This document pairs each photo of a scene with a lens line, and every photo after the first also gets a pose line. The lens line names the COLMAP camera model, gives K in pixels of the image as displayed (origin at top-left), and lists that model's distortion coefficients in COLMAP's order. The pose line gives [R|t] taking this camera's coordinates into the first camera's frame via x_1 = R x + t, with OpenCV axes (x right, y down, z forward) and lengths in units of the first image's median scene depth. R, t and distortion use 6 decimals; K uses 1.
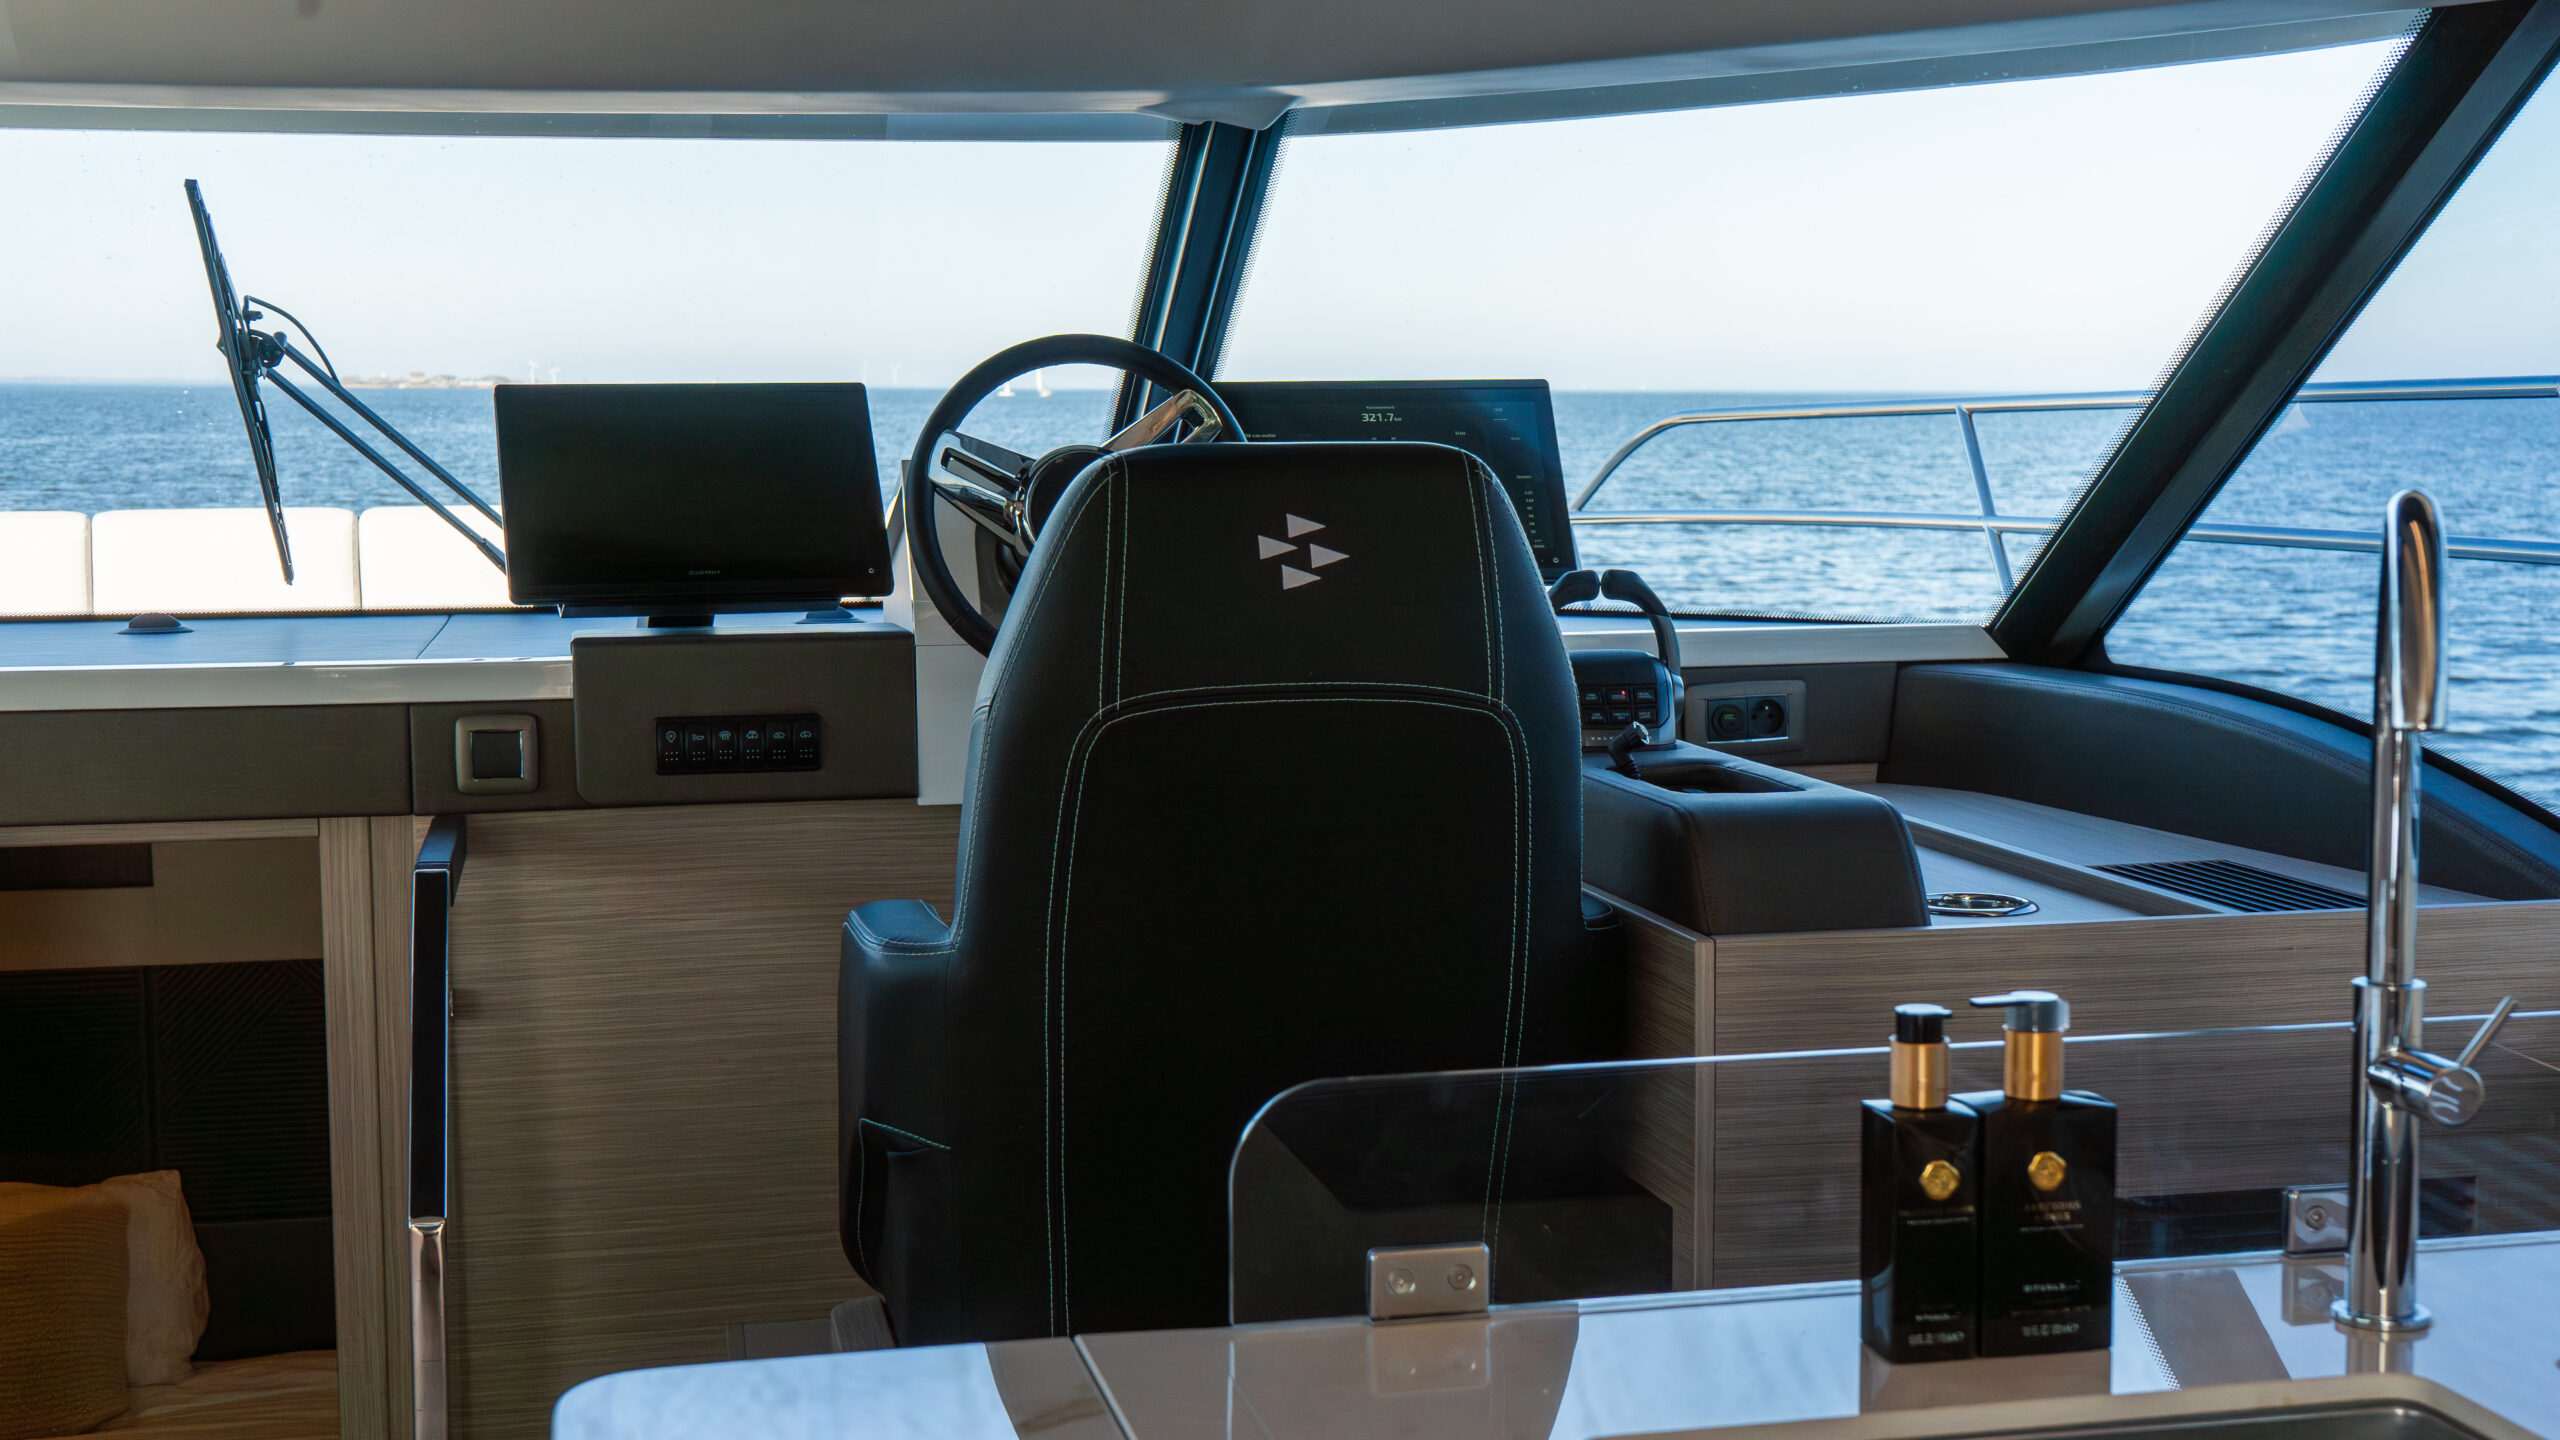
lens RADIAL K [[3083.9, 0, 1280.0], [0, 3083.9, 720.0], [0, 0, 1]] dist [0.041189, -0.026850]
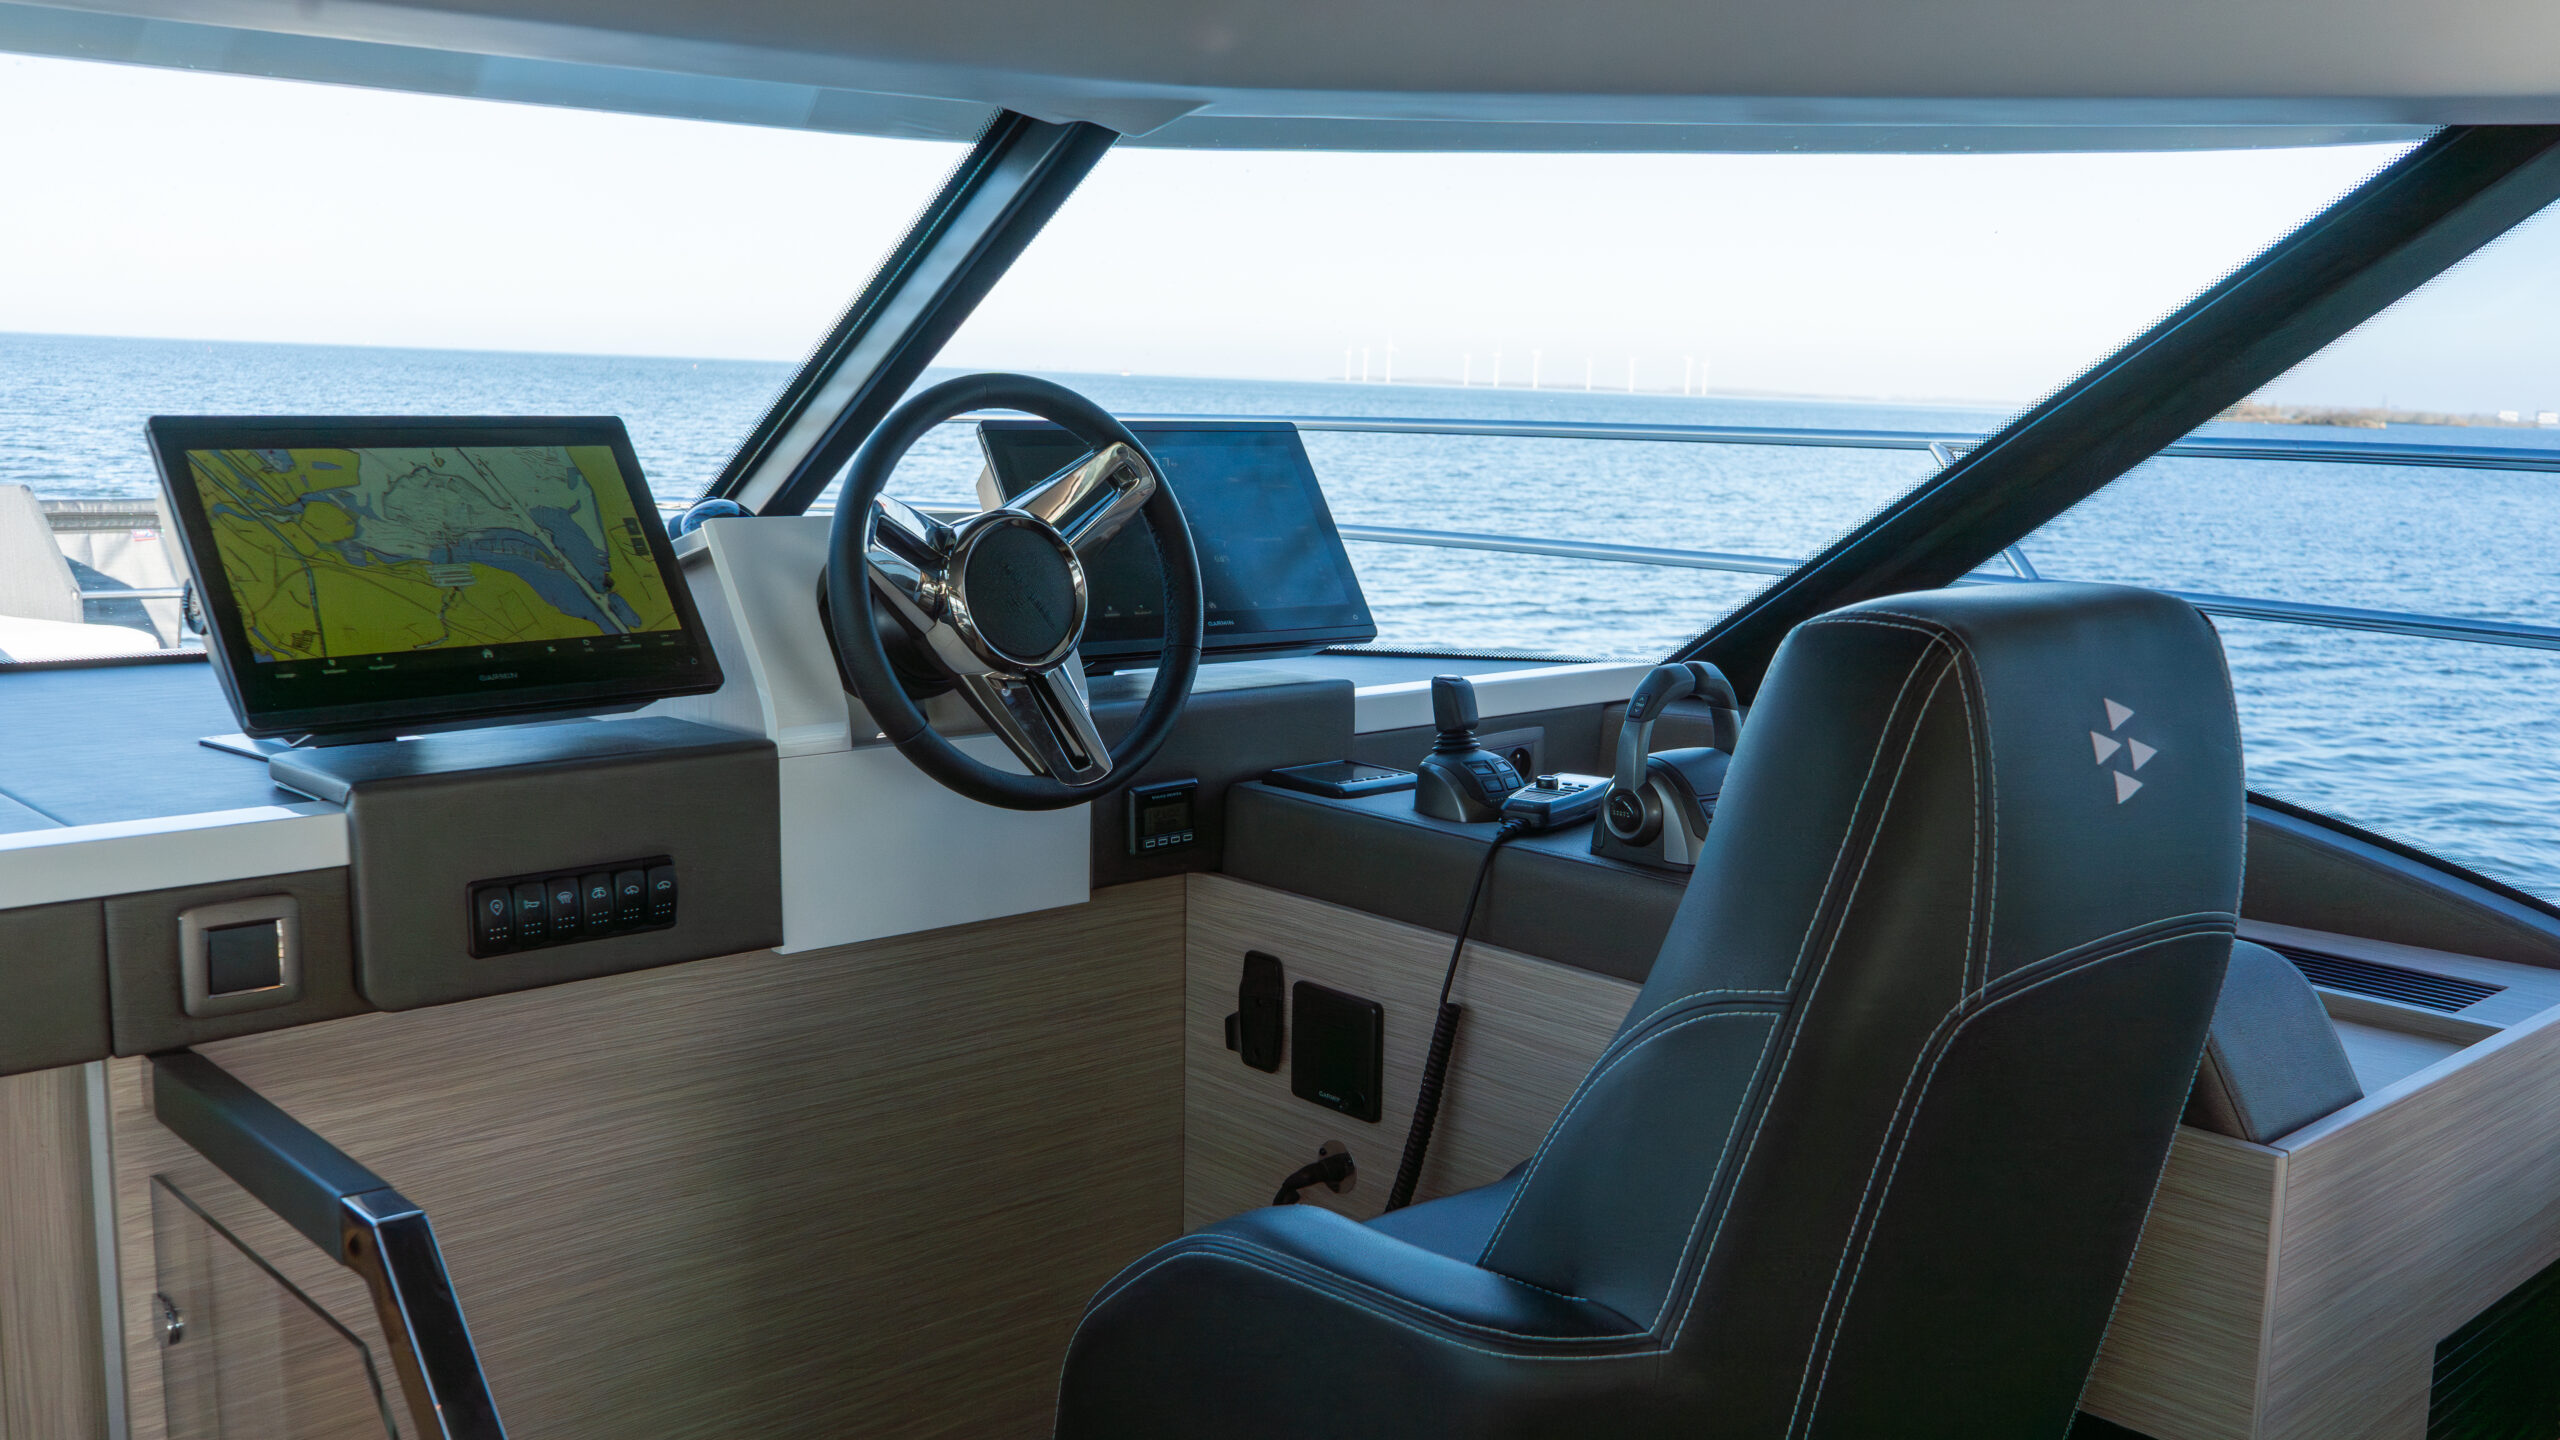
lens RADIAL K [[2194.0, 0, 1279.2], [0, 2194.0, 728.0], [0, 0, 1]] dist [0.005865, -0.002144]
pose [[0.862774, -0.051422, 0.502969, -0.298041], [0.020185, 0.997525, 0.067359, -0.068876], [-0.505187, -0.047963, 0.861676, 0.455006]]
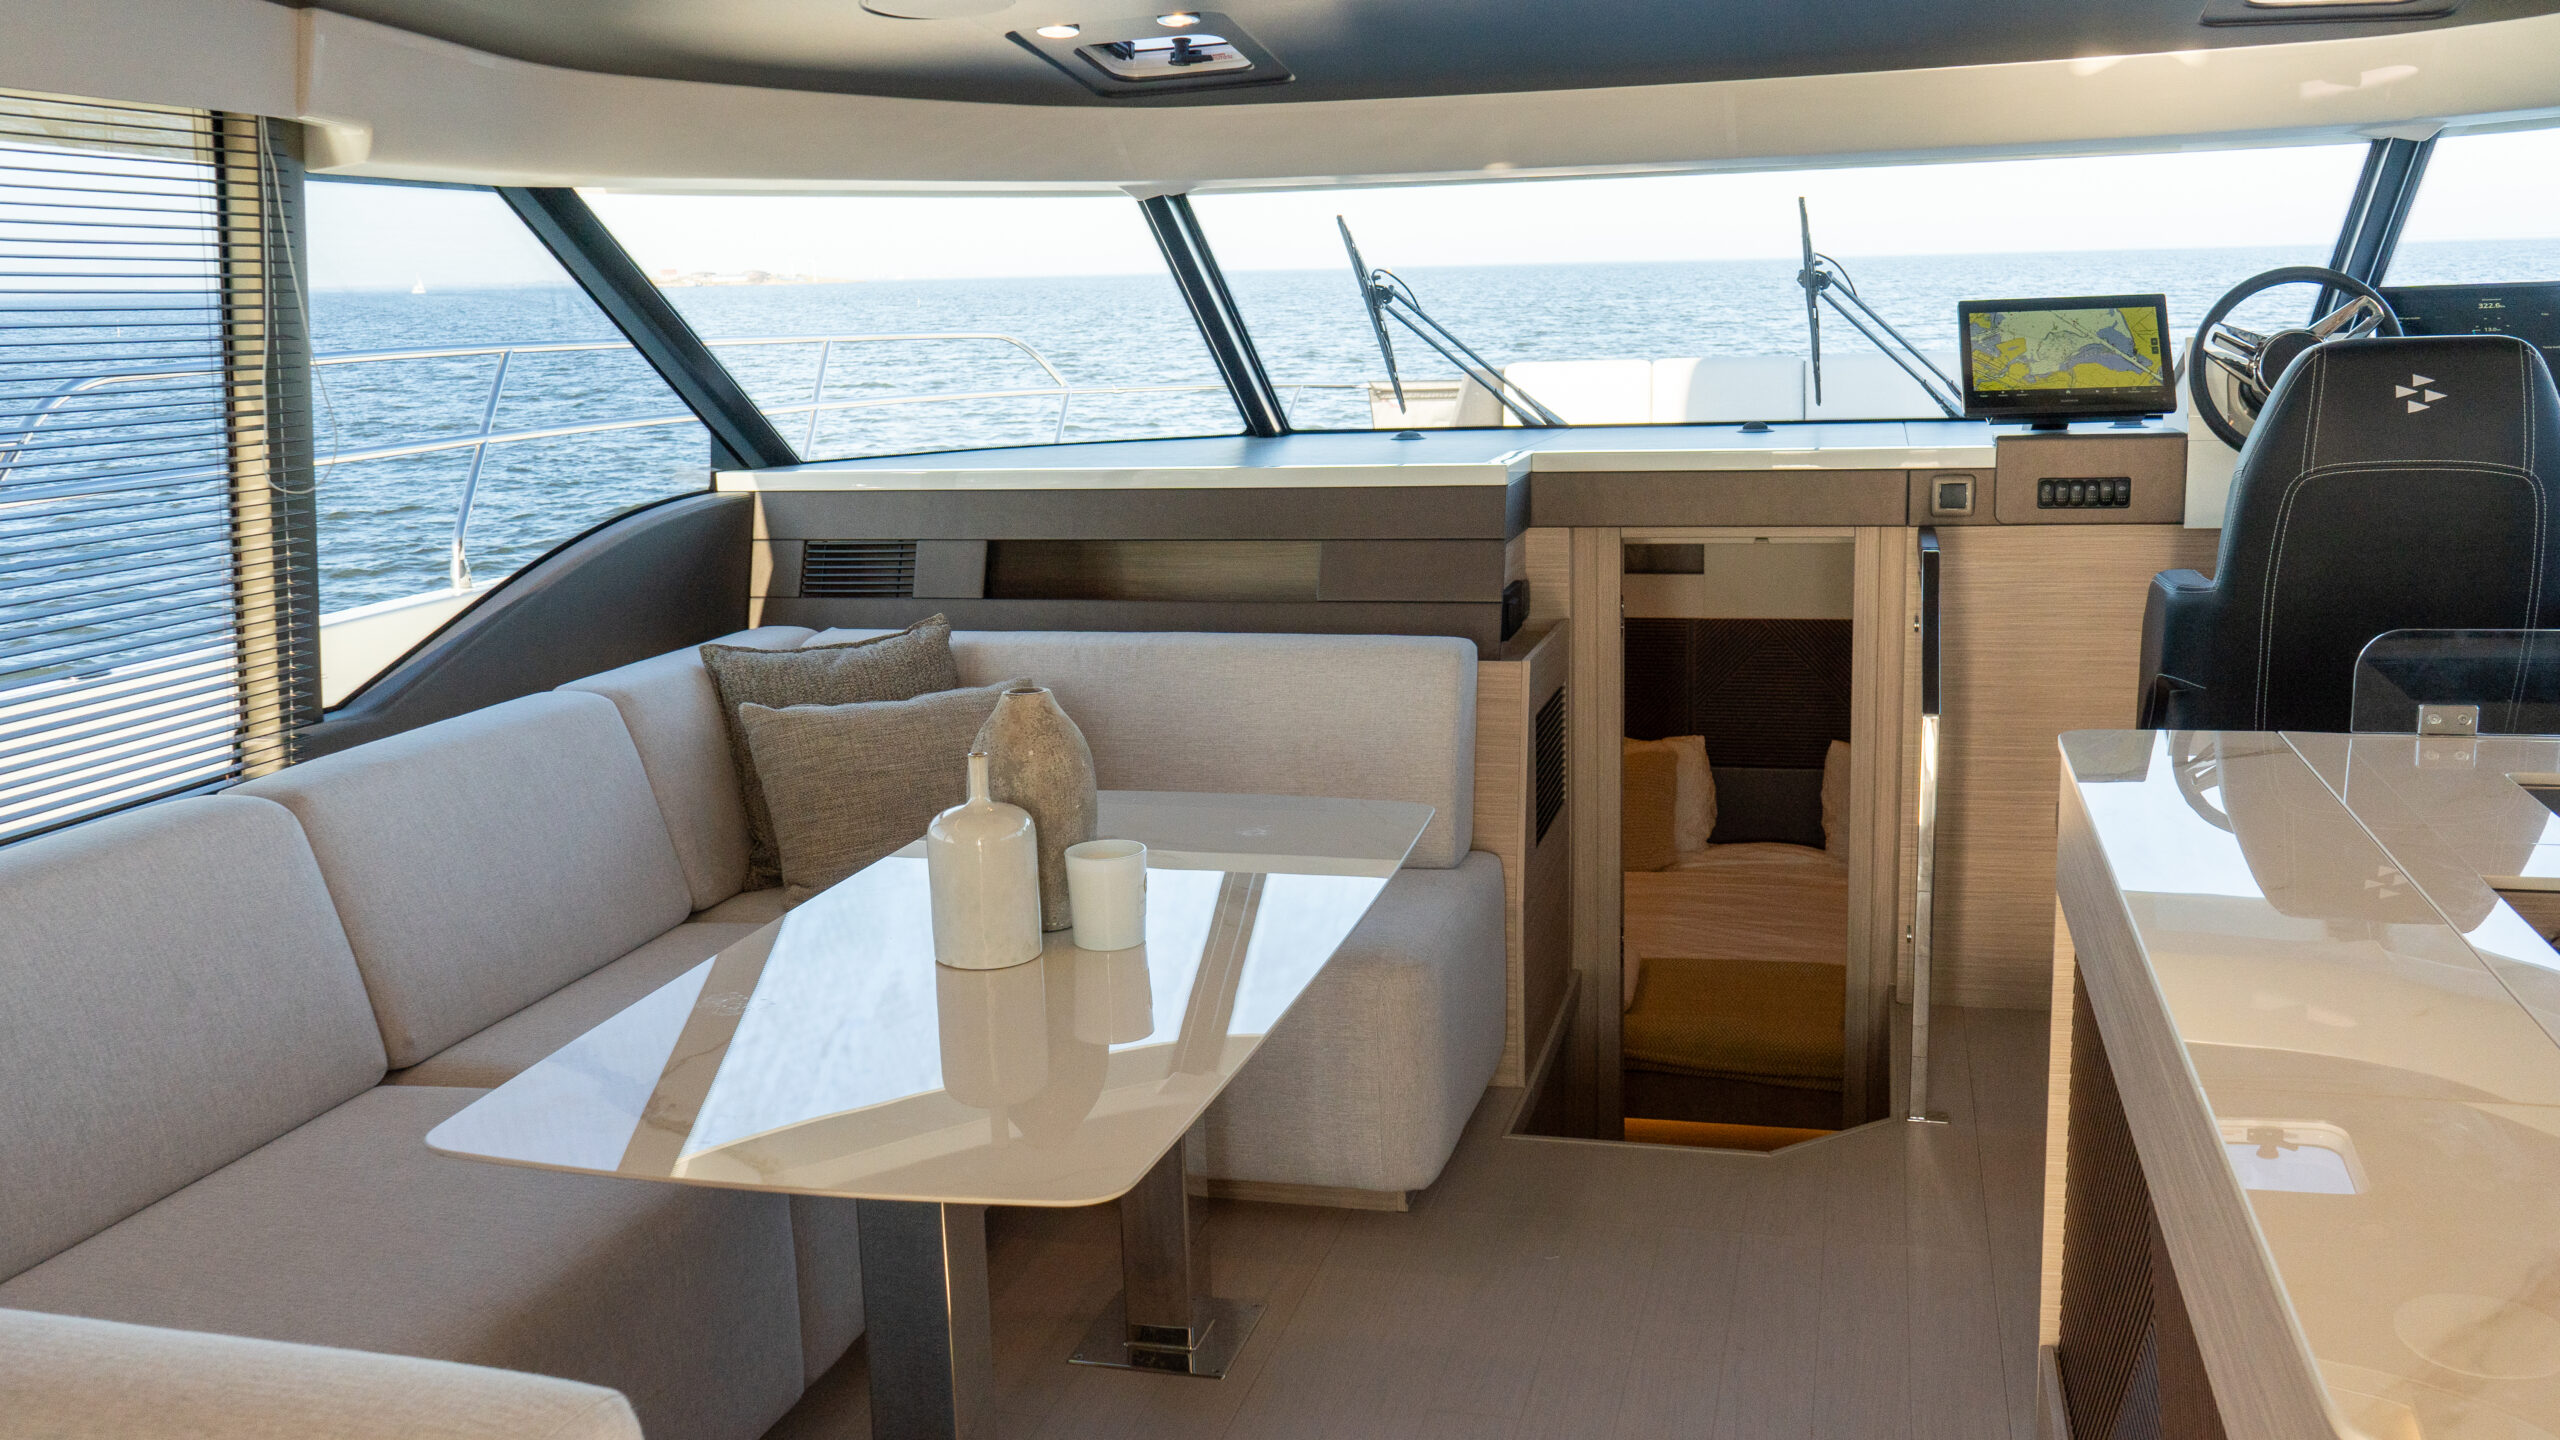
lens RADIAL K [[2194.0, 0, 1279.2], [0, 2194.0, 728.0], [0, 0, 1]] dist [0.005865, -0.002144]
pose [[0.885556, 0.067233, -0.459642, 0.014879], [-0.018306, 0.993753, 0.110090, 0.011705], [0.464172, -0.089077, 0.881255, -0.420369]]
